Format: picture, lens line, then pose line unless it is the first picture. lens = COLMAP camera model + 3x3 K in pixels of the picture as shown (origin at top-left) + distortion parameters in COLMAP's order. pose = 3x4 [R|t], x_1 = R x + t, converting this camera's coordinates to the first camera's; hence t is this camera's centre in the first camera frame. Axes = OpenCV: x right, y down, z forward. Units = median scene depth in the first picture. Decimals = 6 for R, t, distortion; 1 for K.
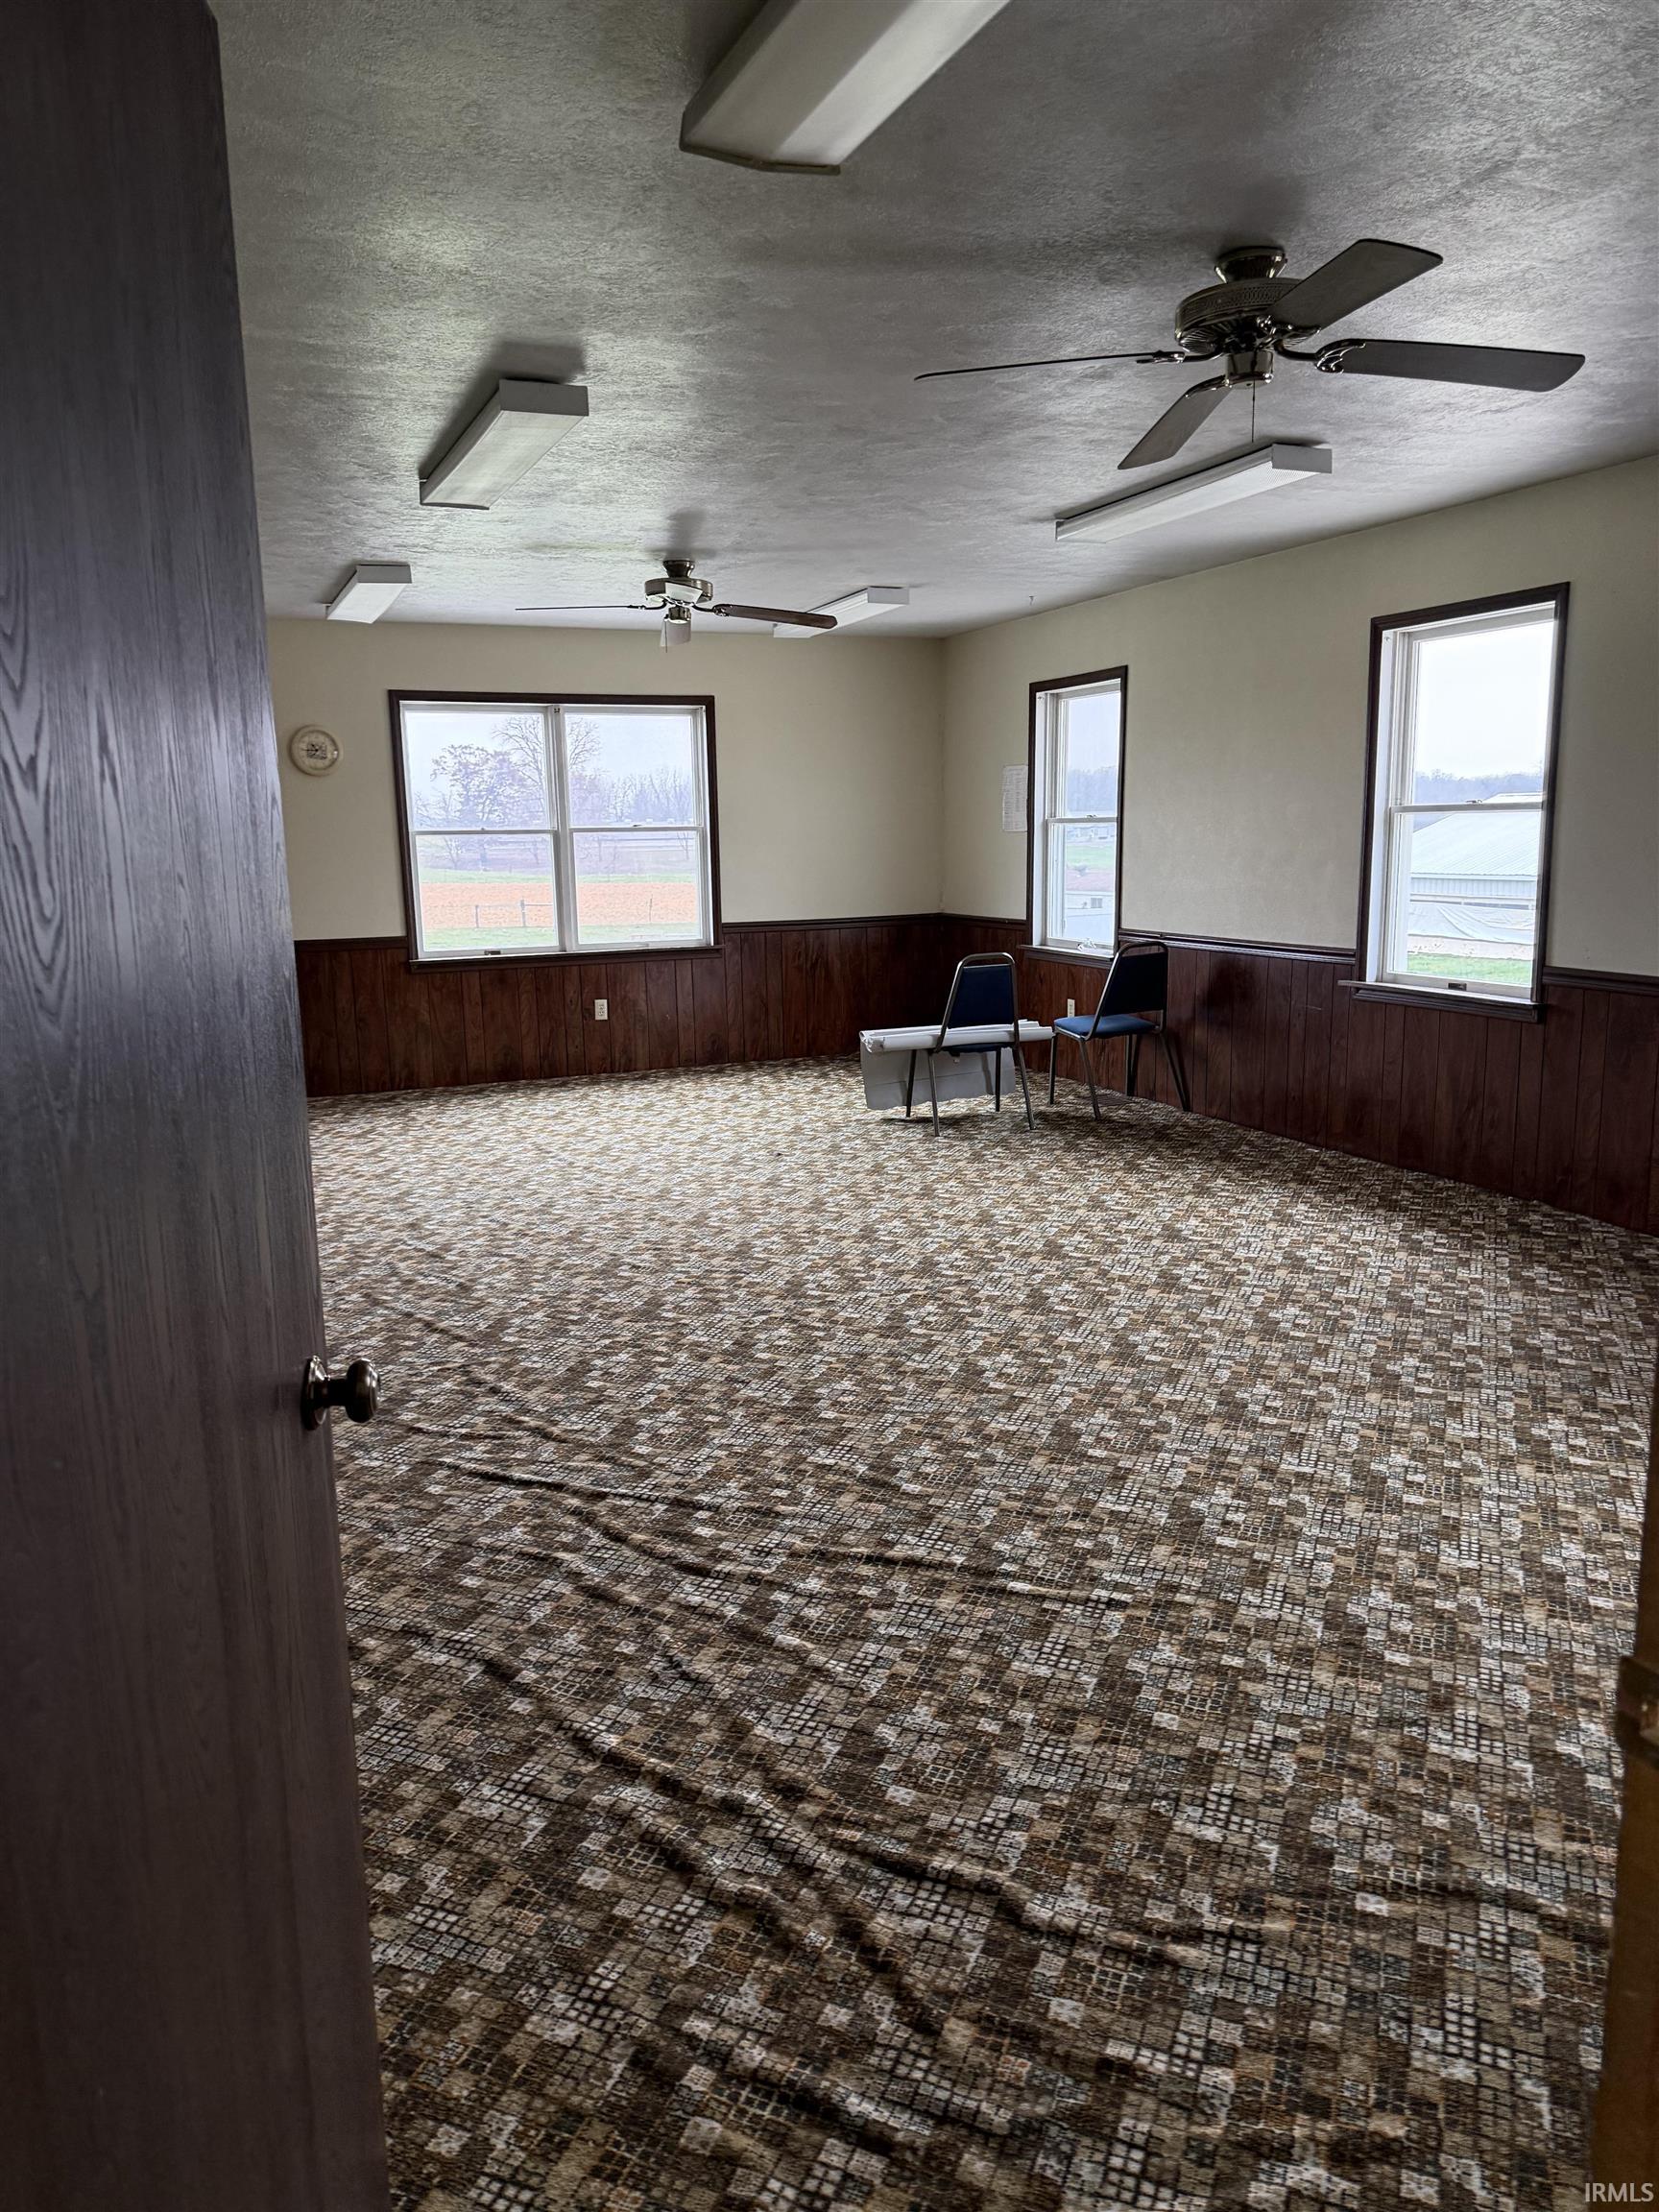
lens RADIAL K [[1554.5, 0, 833.7], [0, 1554.5, 1111.1], [0, 0, 1]] dist [0.034493, -0.038915]
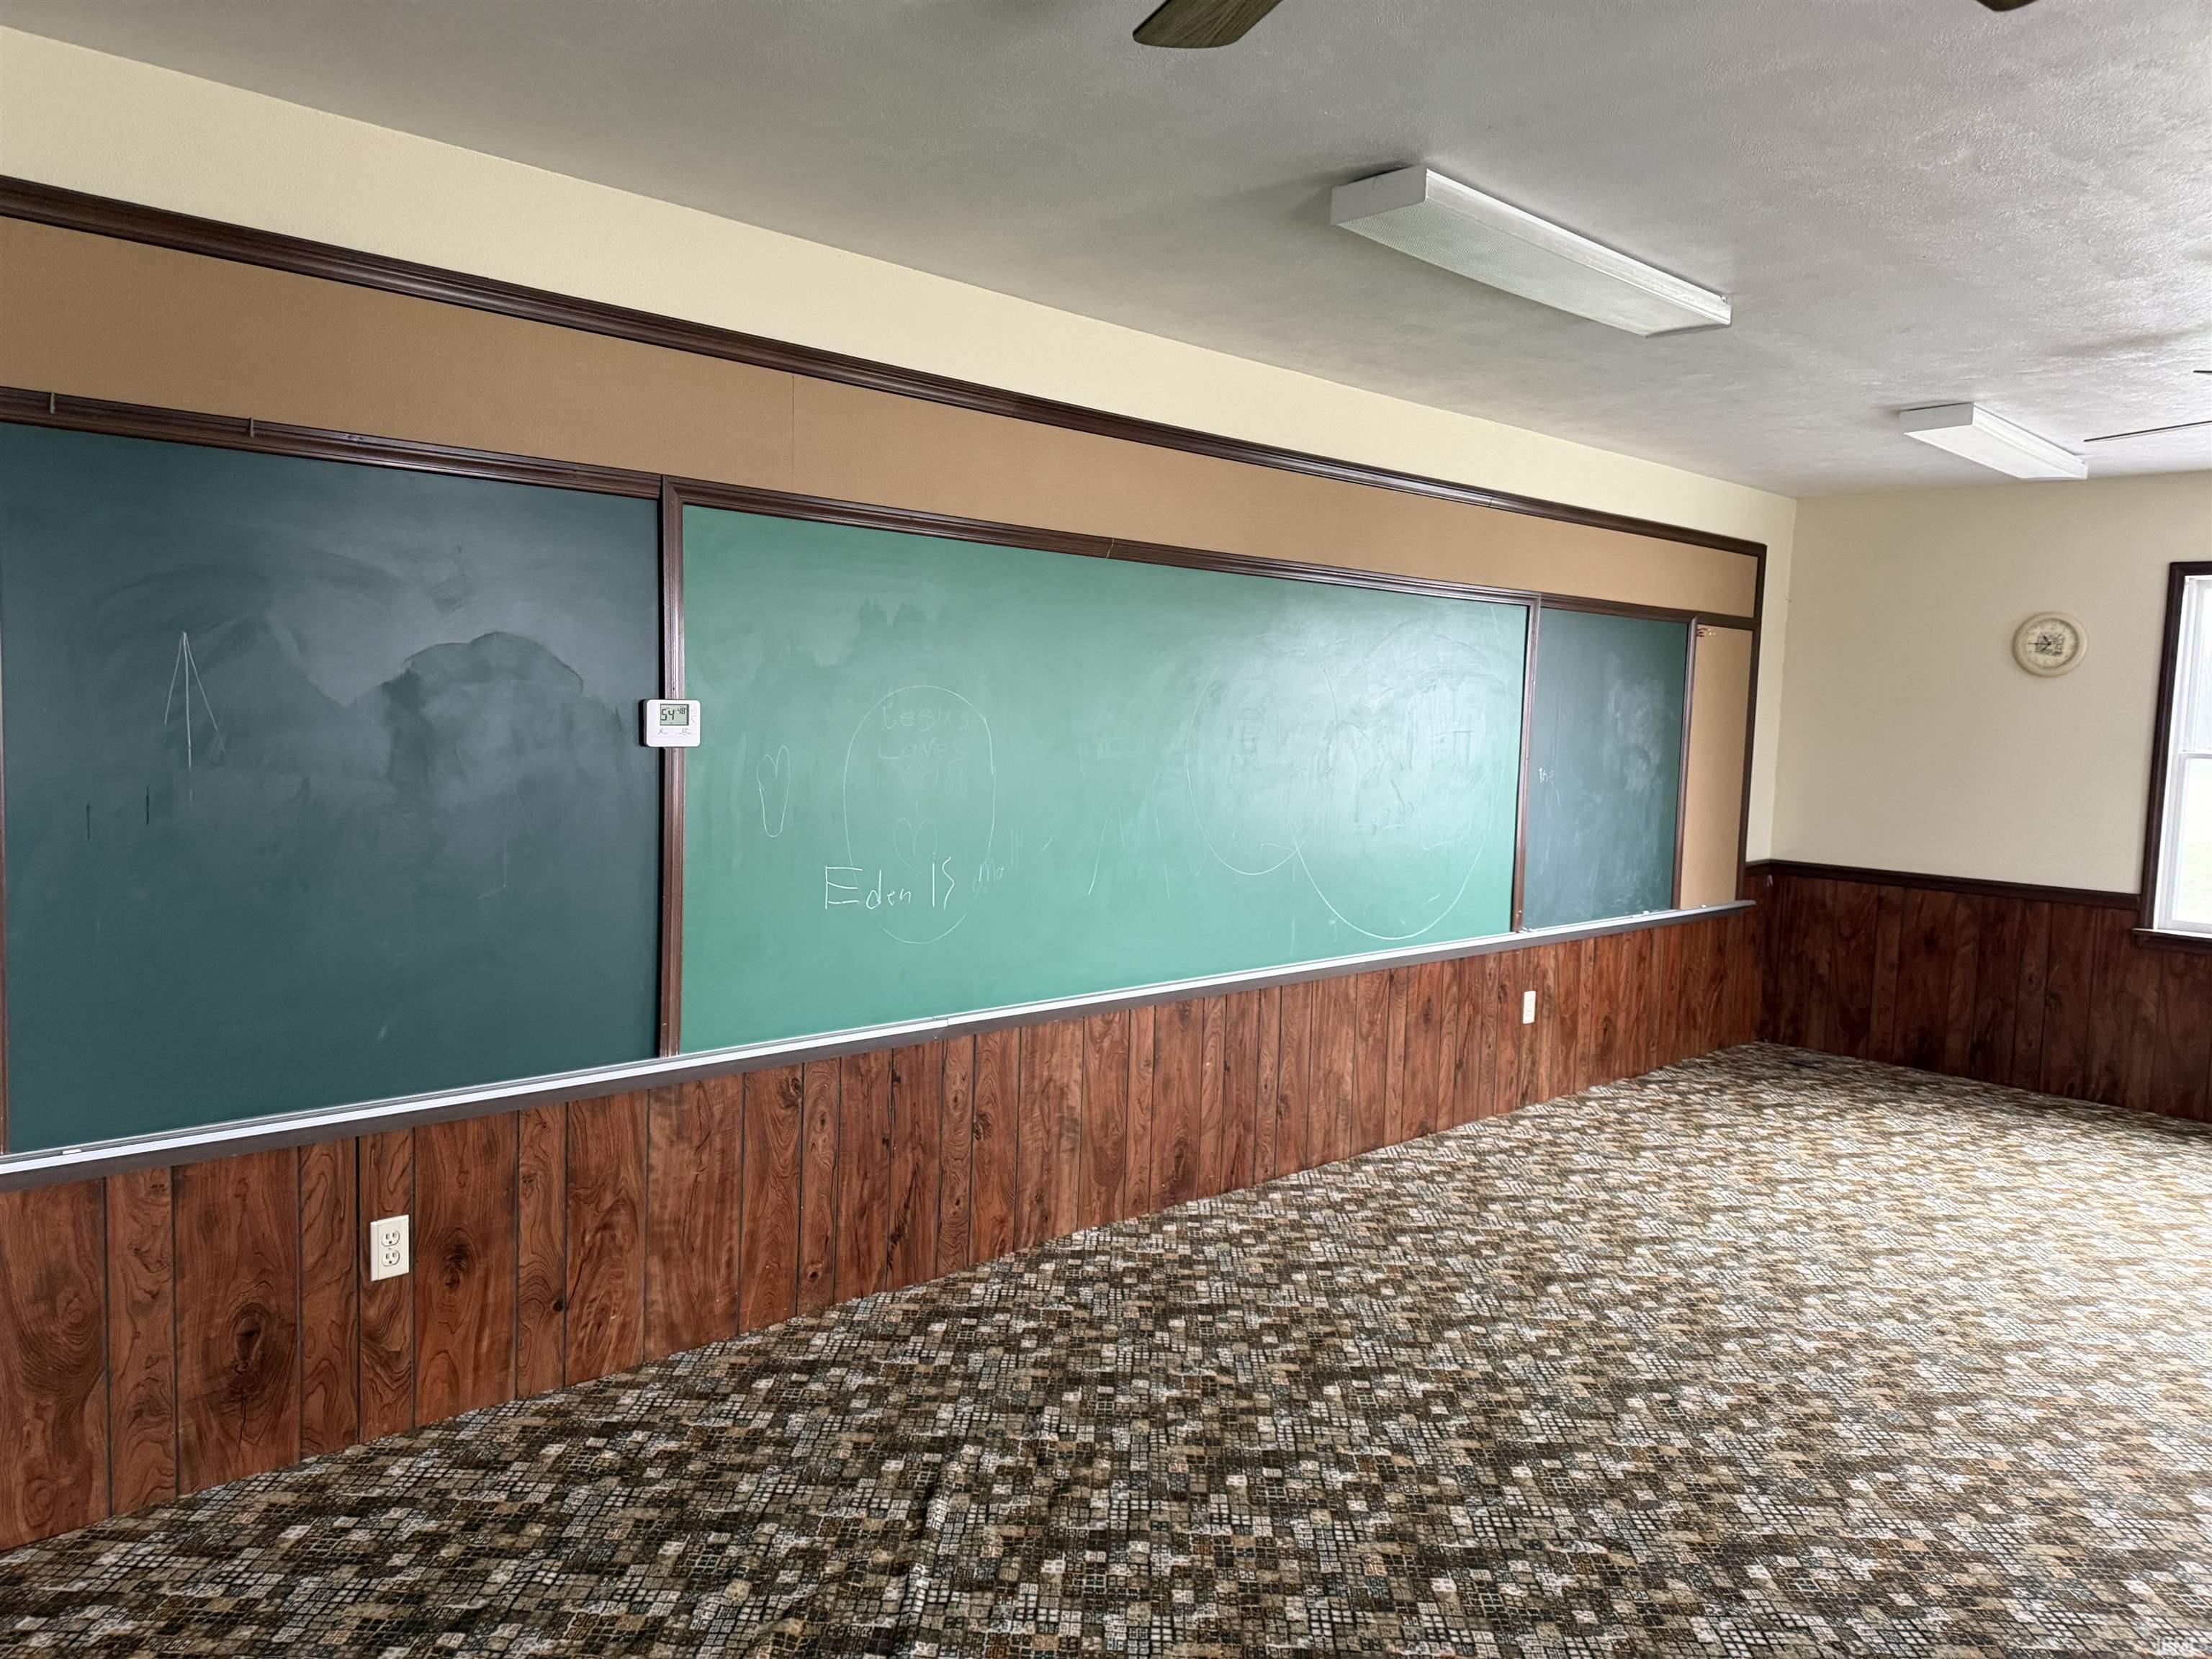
lens RADIAL K [[1554.5, 0, 1111.1], [0, 1554.5, 829.2], [0, 0, 1]] dist [0.034493, -0.038915]
pose [[0.341010, 0.108939, -0.933726, 0.412700], [-0.207977, 0.977392, 0.038078, -0.122770], [0.916765, 0.181209, 0.355957, 0.520391]]
